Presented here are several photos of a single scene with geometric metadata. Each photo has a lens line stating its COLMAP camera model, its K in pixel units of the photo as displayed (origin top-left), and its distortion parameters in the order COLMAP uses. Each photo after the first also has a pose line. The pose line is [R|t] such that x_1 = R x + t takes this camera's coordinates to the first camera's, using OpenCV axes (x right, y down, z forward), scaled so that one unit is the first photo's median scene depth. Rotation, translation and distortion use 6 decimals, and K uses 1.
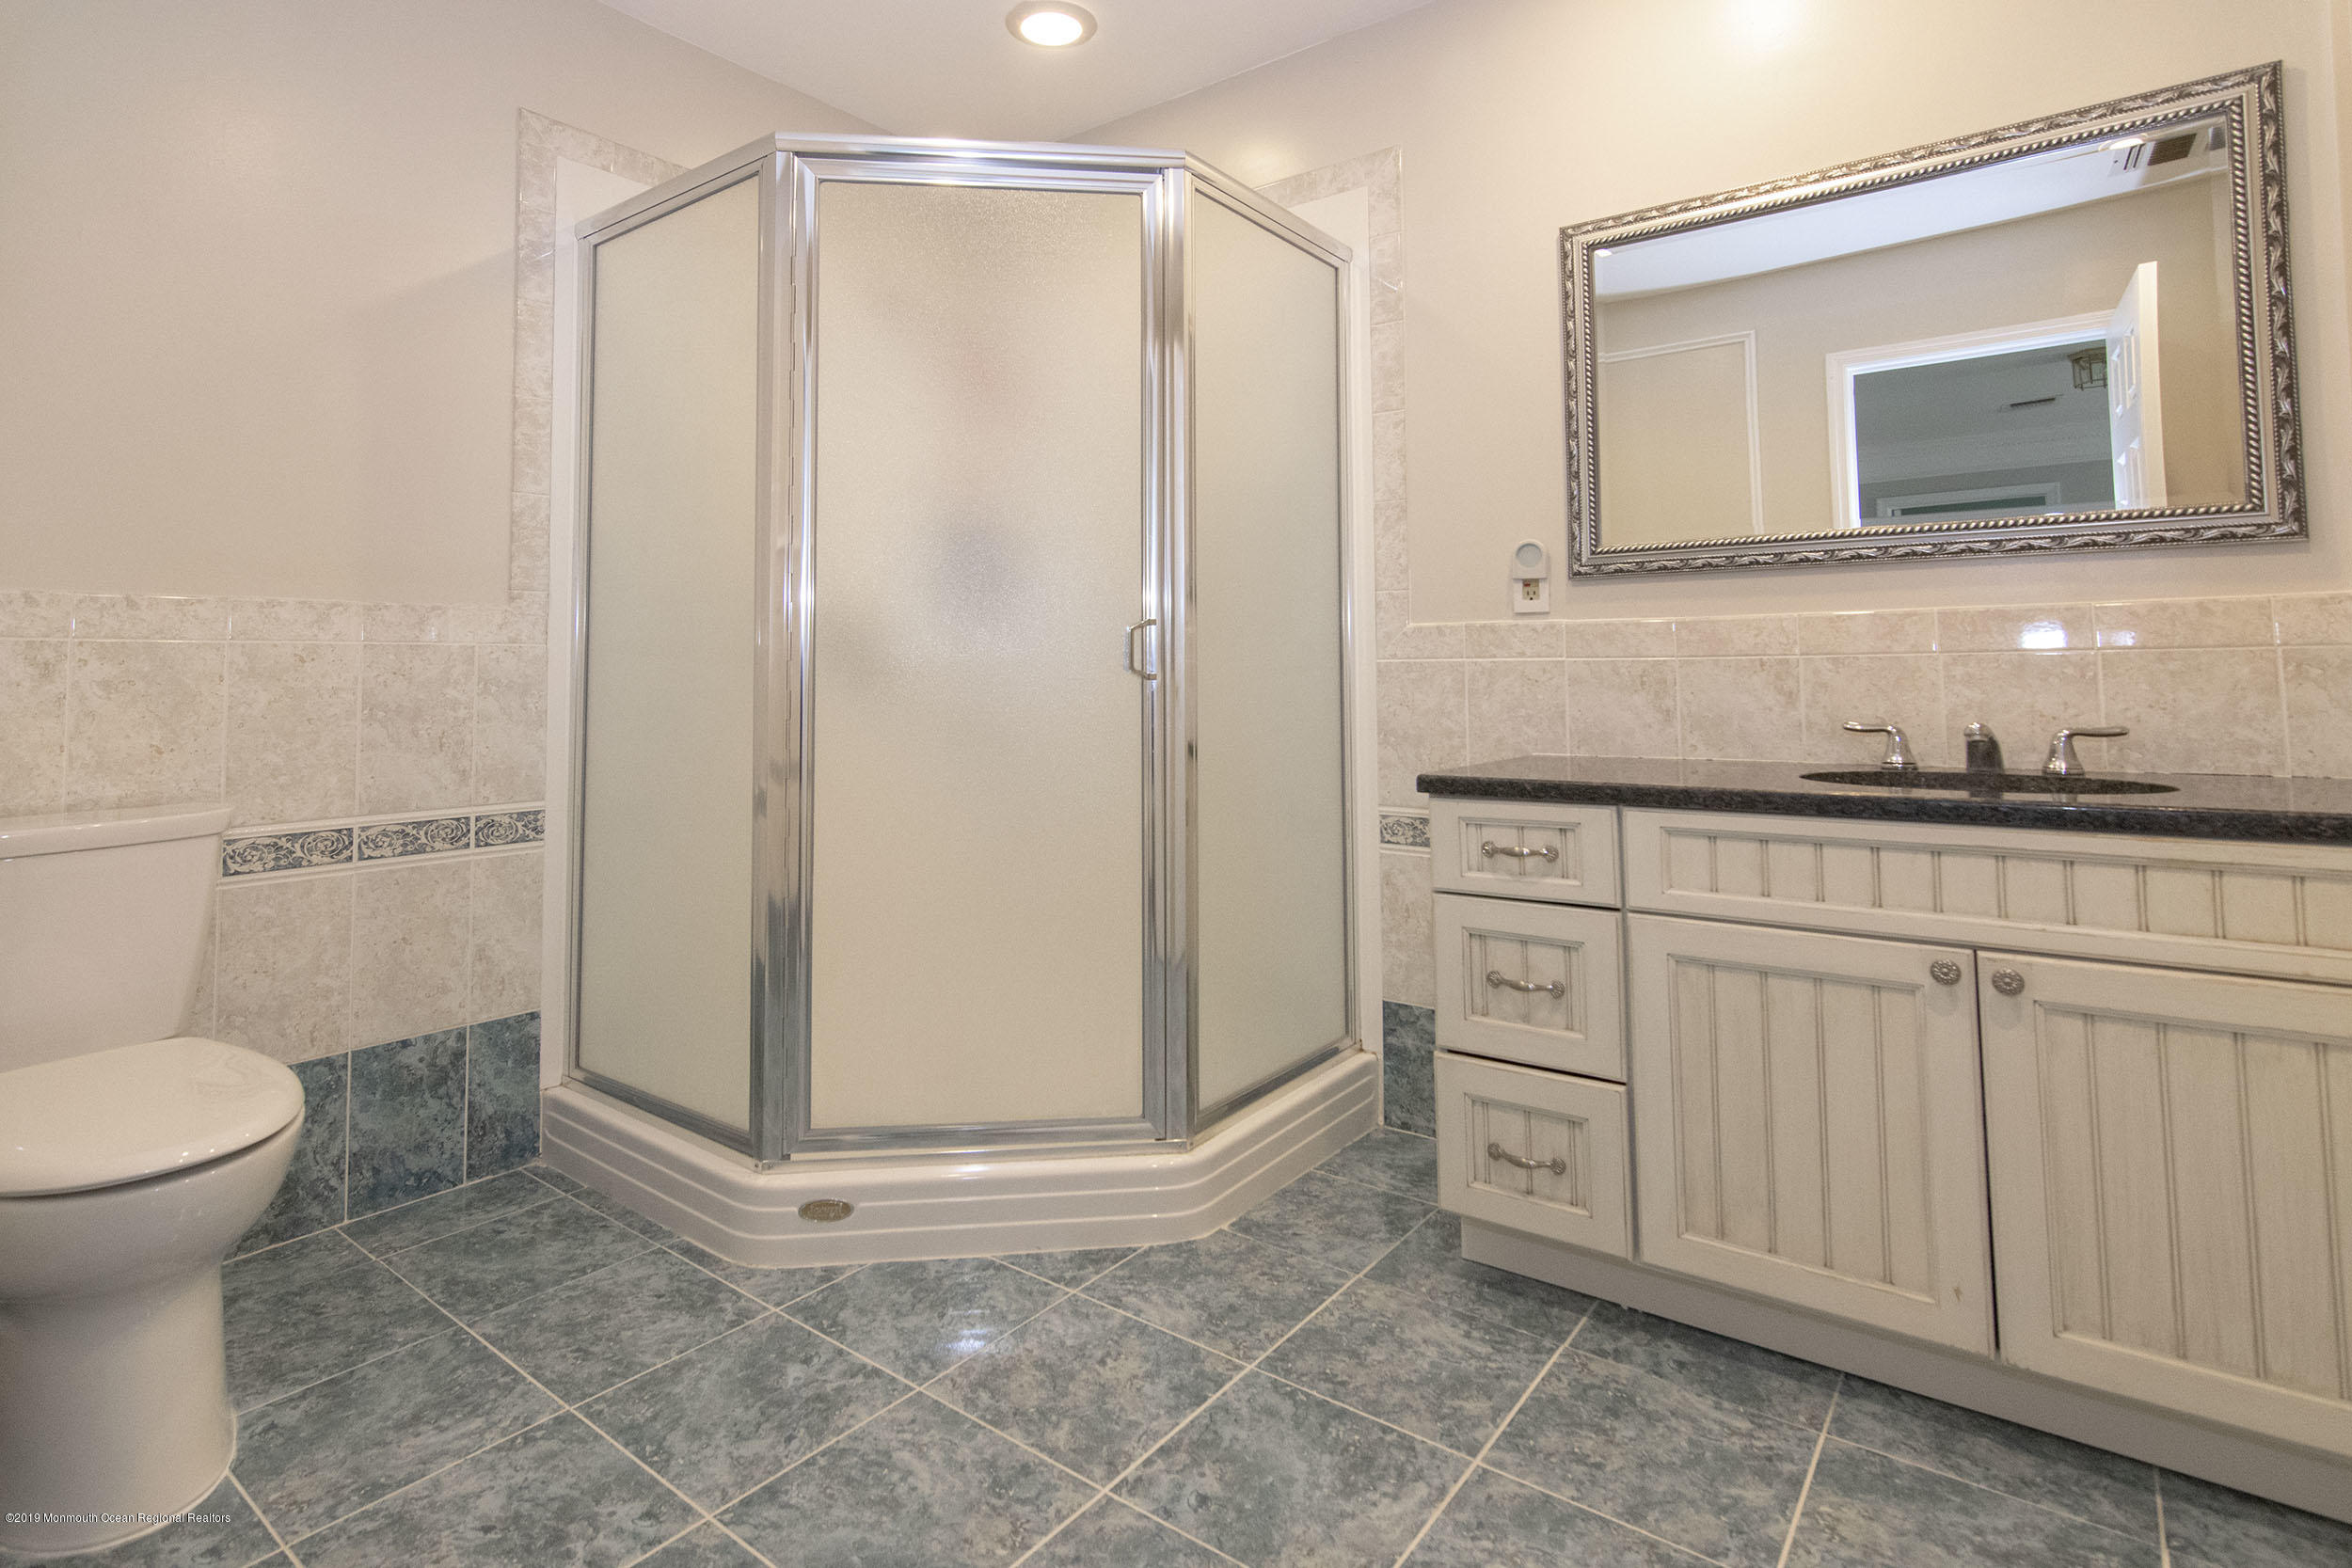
lens RADIAL K [[1196.7, 0, 1187.7], [0, 1196.7, 649.2], [0, 0, 1]] dist [-0.001023, -0.000564]
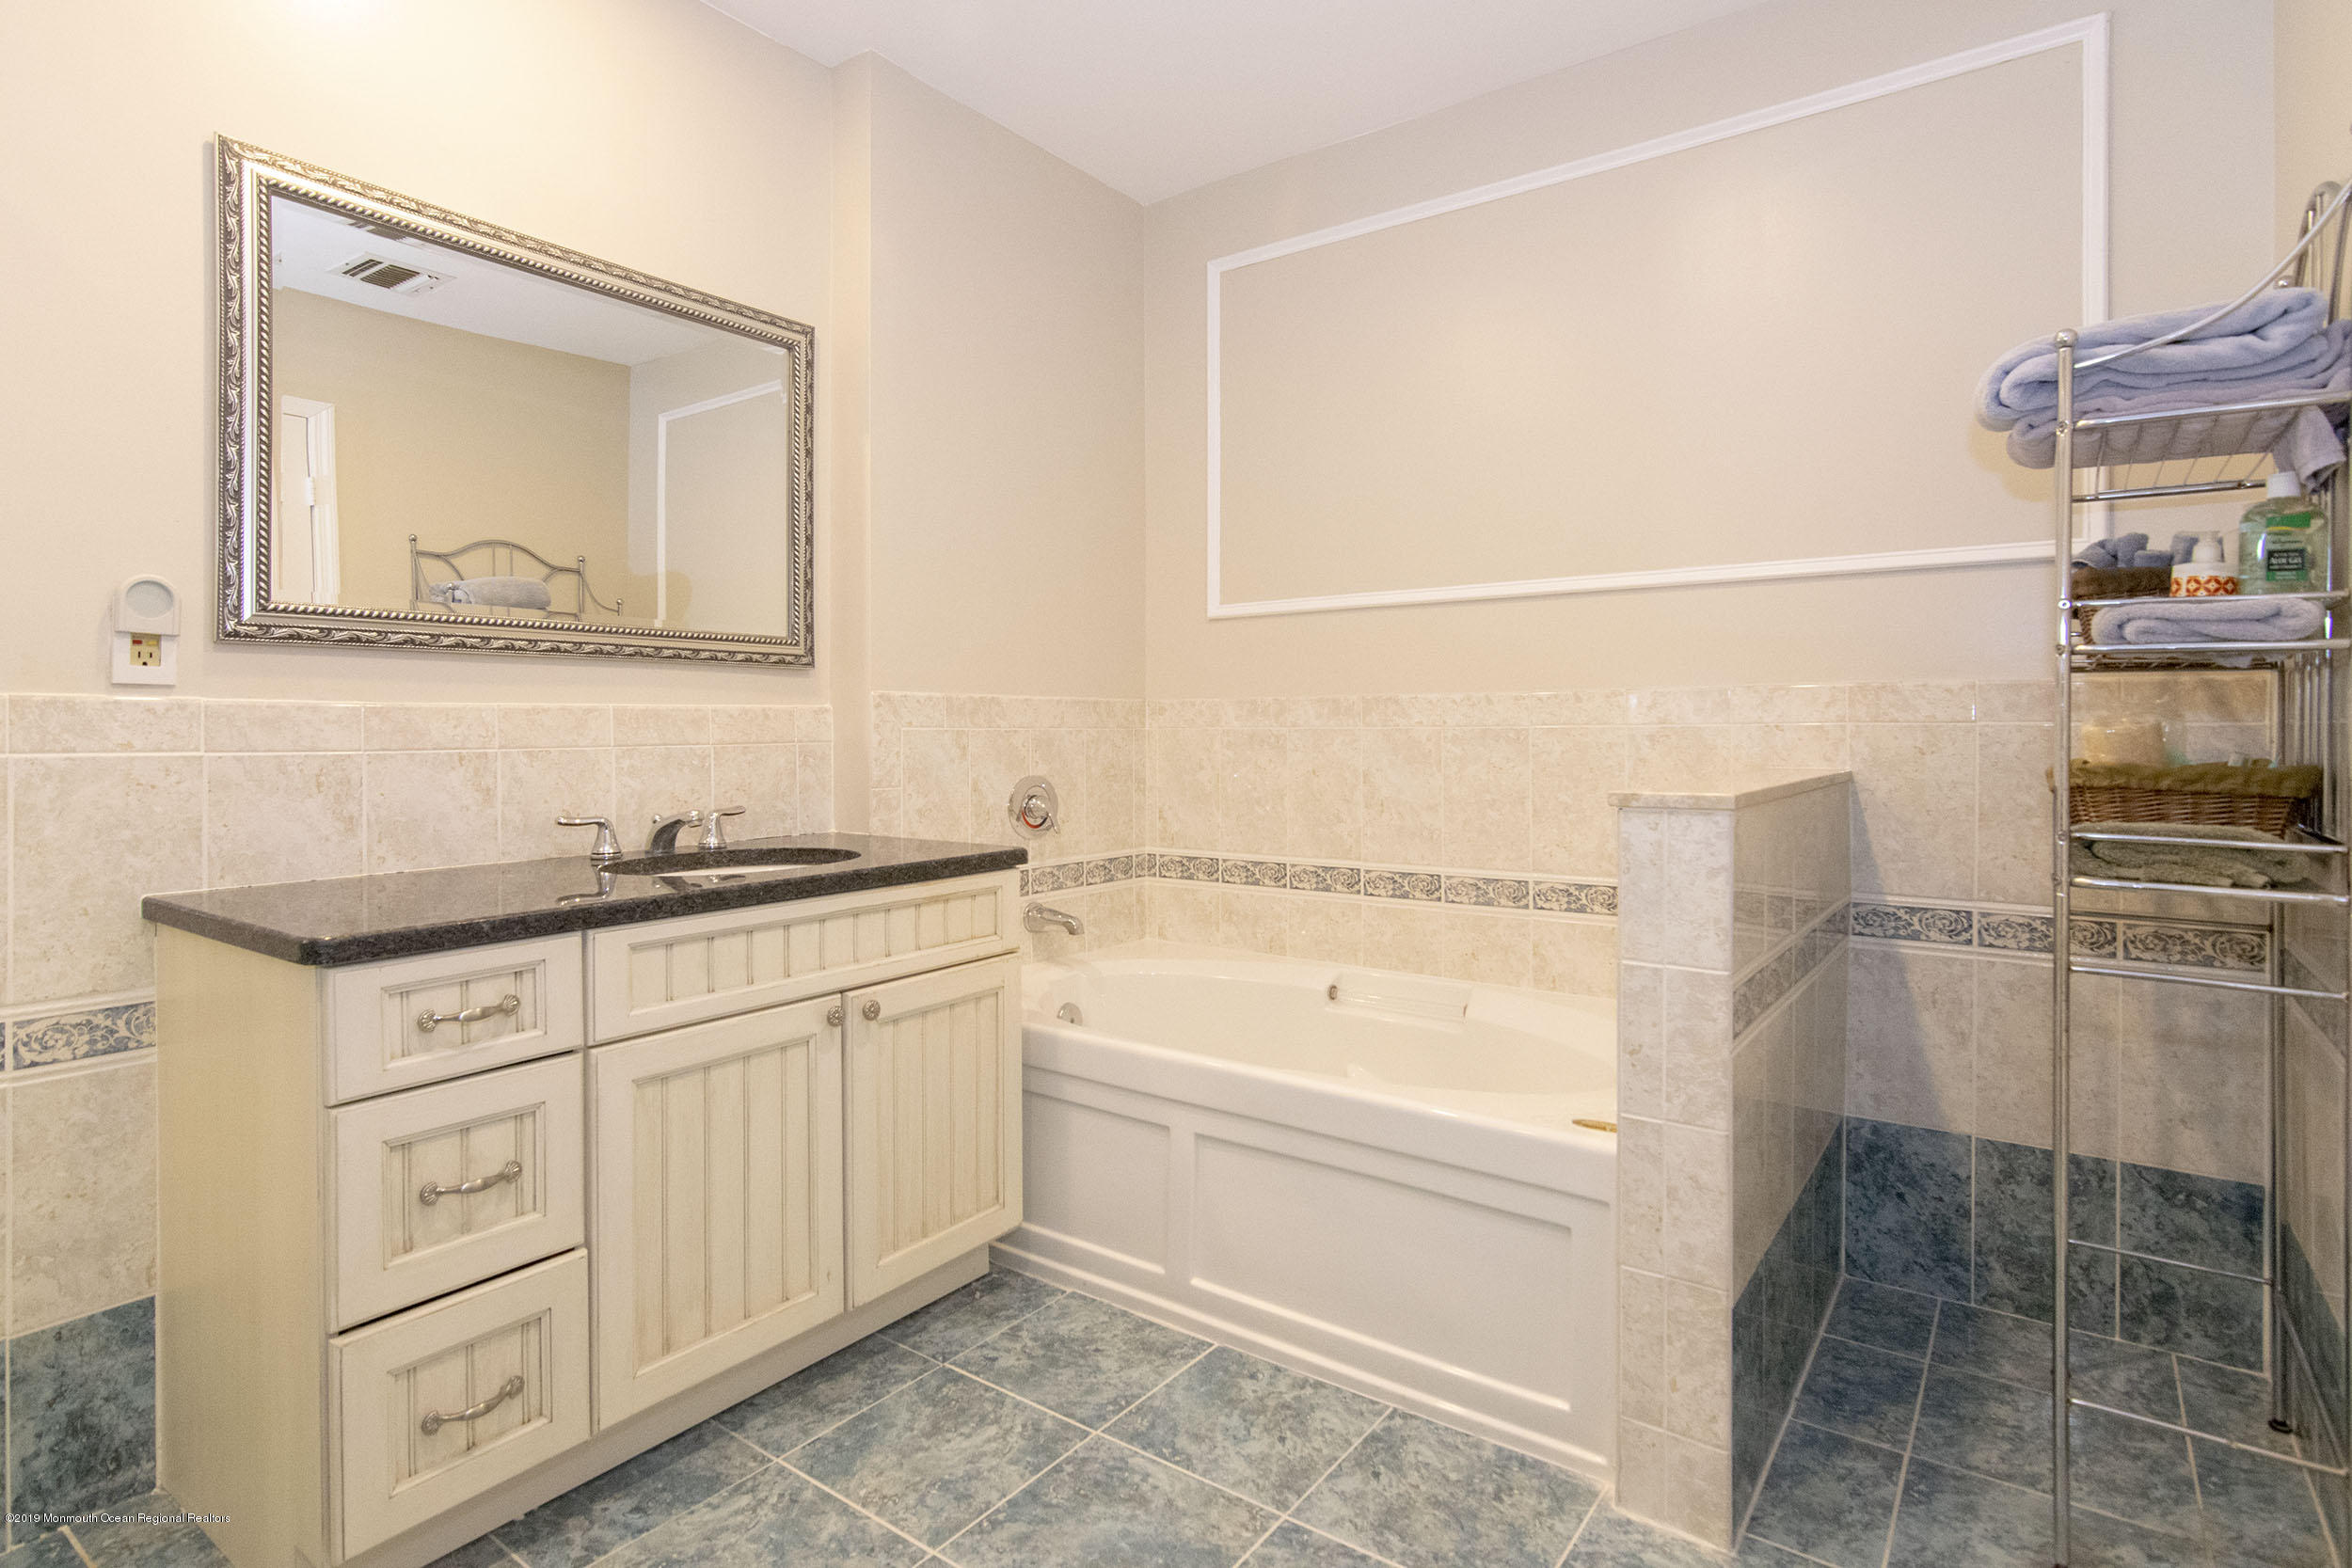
lens RADIAL K [[1164.2, 0, 1175.6], [0, 1164.2, 758.0], [0, 0, 1]] dist [-0.001366, -0.000527]
pose [[0.021637, -0.014925, 0.999654, -0.450284], [-0.021423, 0.999652, 0.015388, -0.015357], [-0.999536, -0.021749, 0.021310, 0.530858]]
